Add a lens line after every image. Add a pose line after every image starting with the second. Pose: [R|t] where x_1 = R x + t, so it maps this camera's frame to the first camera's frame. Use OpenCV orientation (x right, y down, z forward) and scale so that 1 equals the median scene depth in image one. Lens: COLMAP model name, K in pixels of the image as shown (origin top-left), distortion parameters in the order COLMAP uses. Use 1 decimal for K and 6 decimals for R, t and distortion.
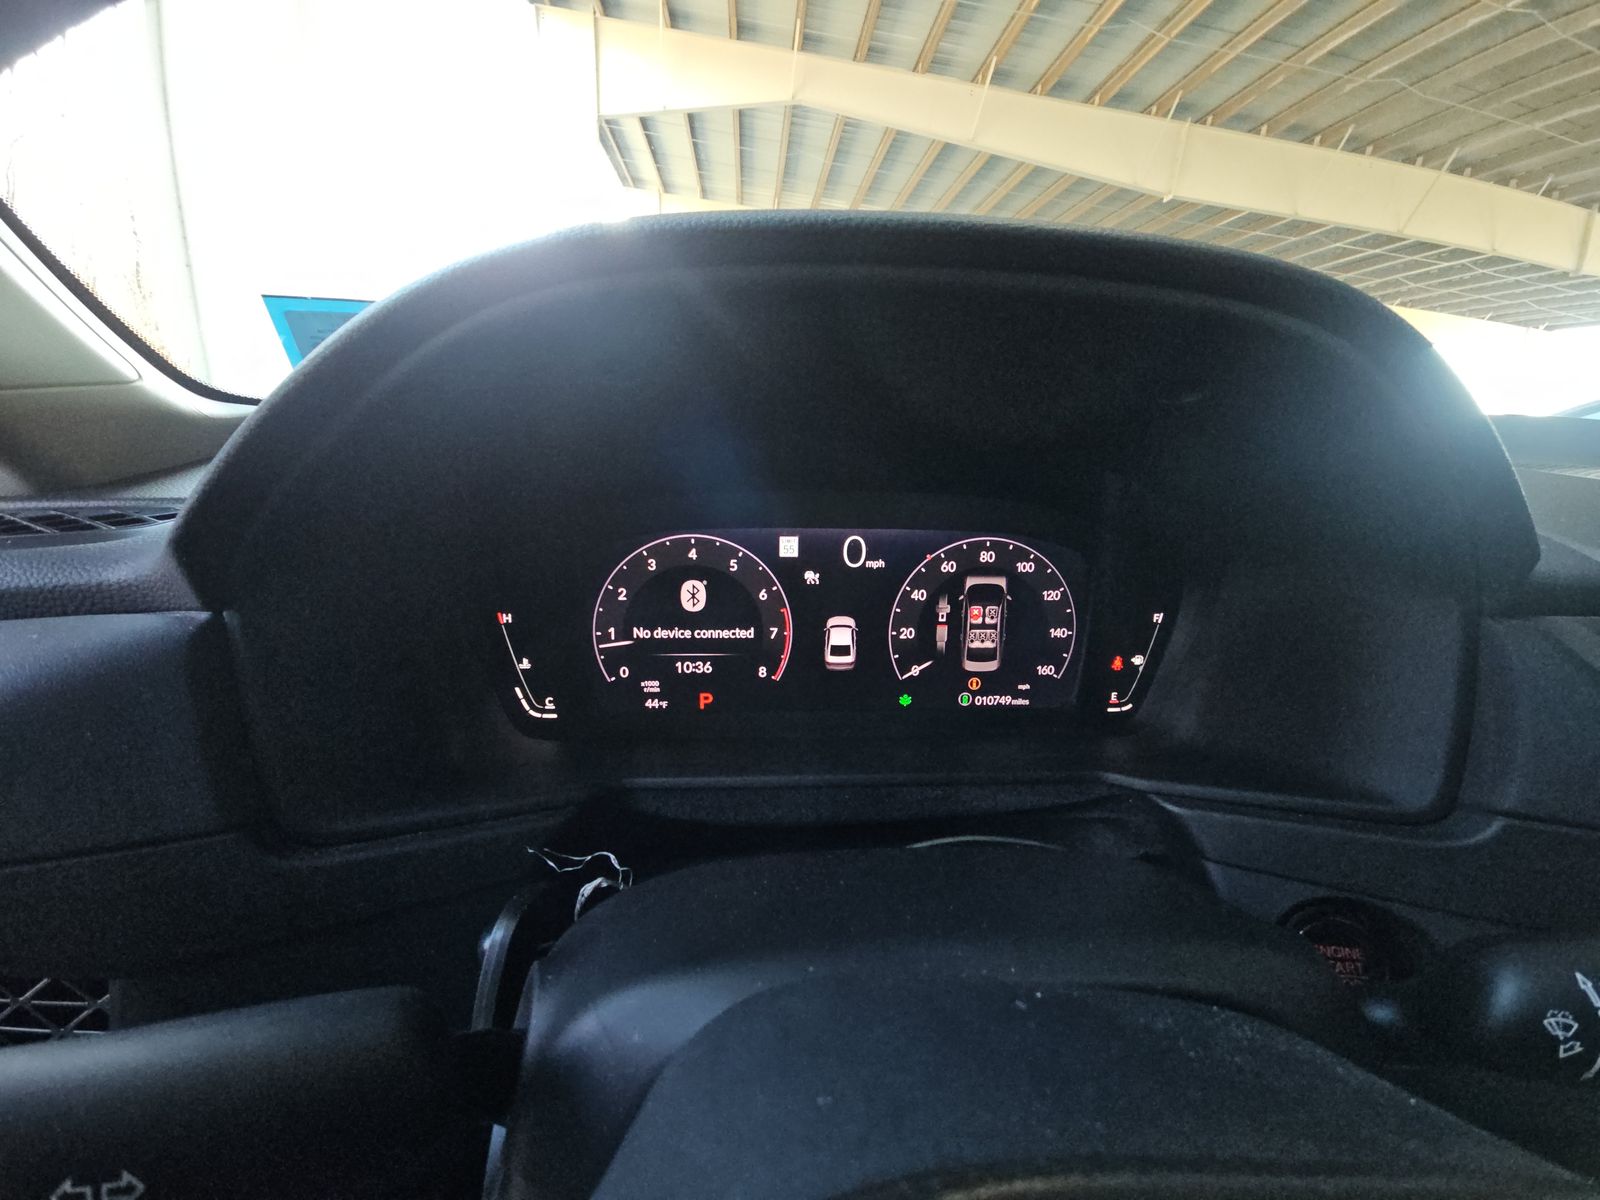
lens RADIAL K [[672.1, 0, 794.2], [0, 672.1, 596.9], [0, 0, 1]] dist [0.011395, -0.017340]
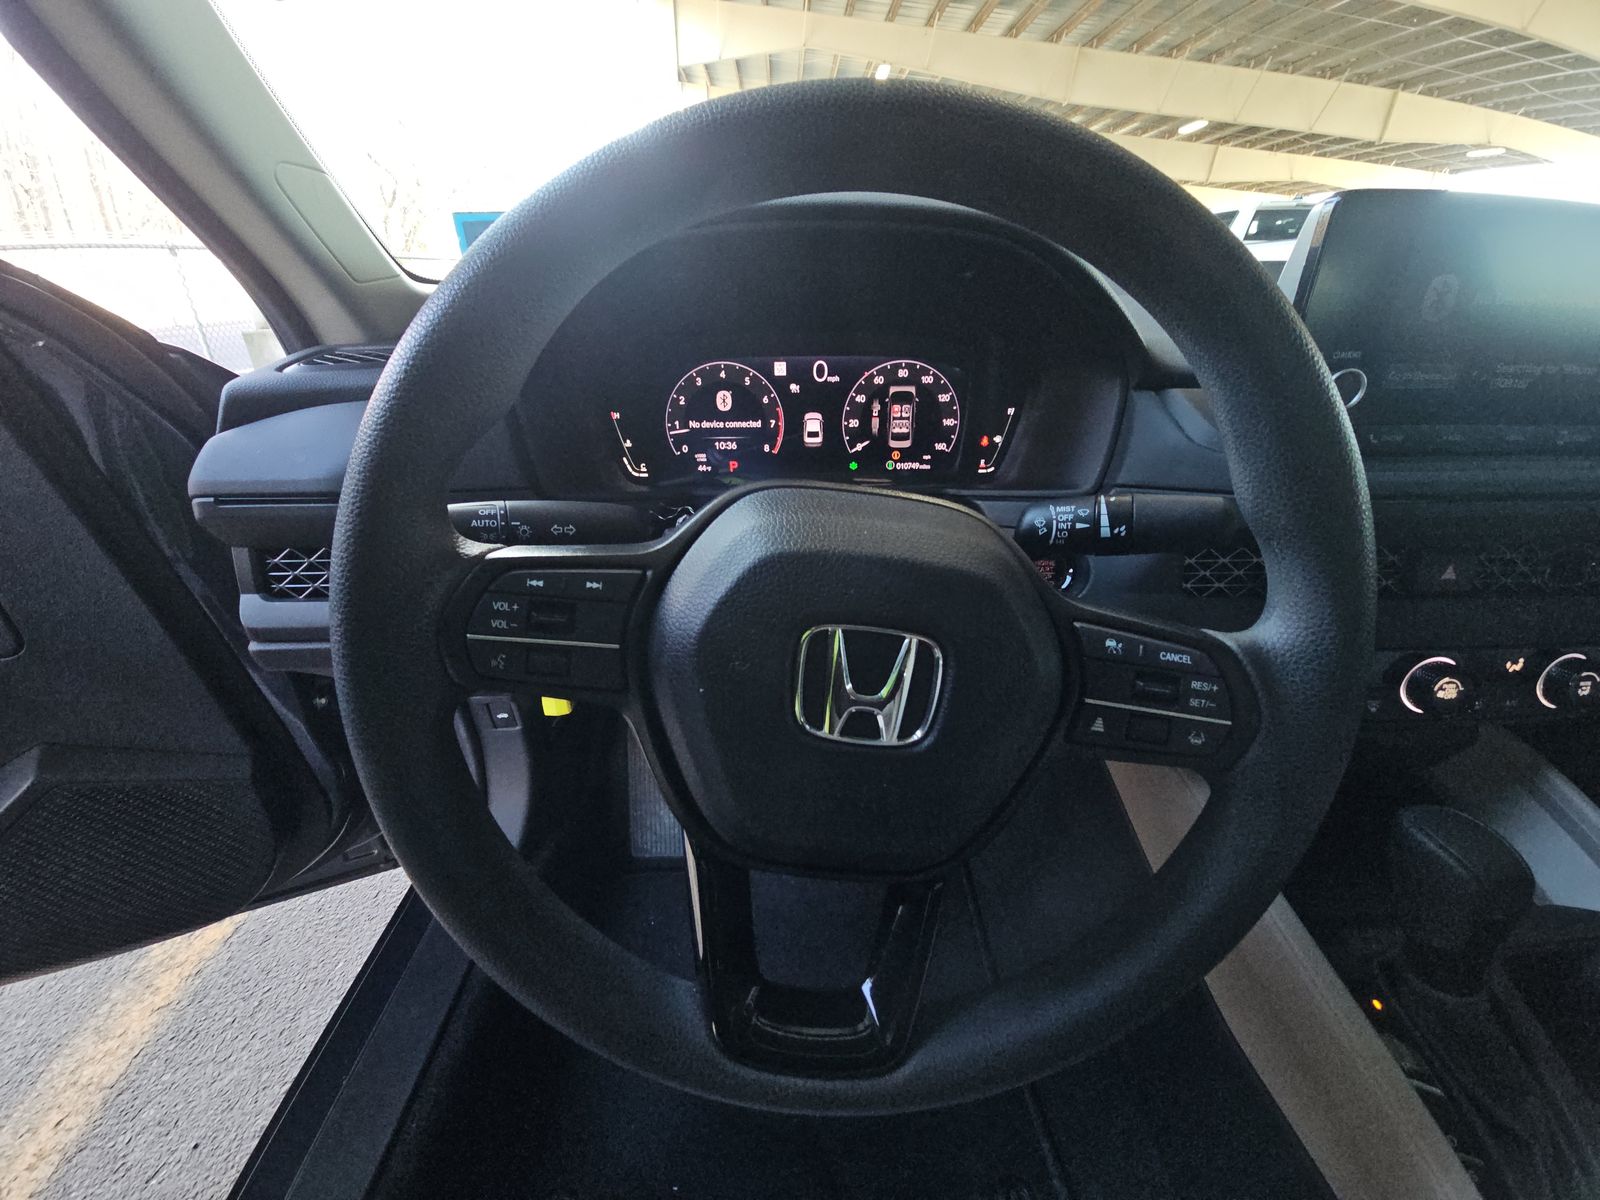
lens RADIAL K [[649.7, 0, 797.2], [0, 649.7, 594.7], [0, 0, 1]] dist [0.002518, -0.004290]
pose [[0.998156, -0.000526, -0.060695, 0.126742], [0.012557, 0.980119, 0.198012, 0.149699], [0.059384, -0.198409, 0.978319, -0.651677]]
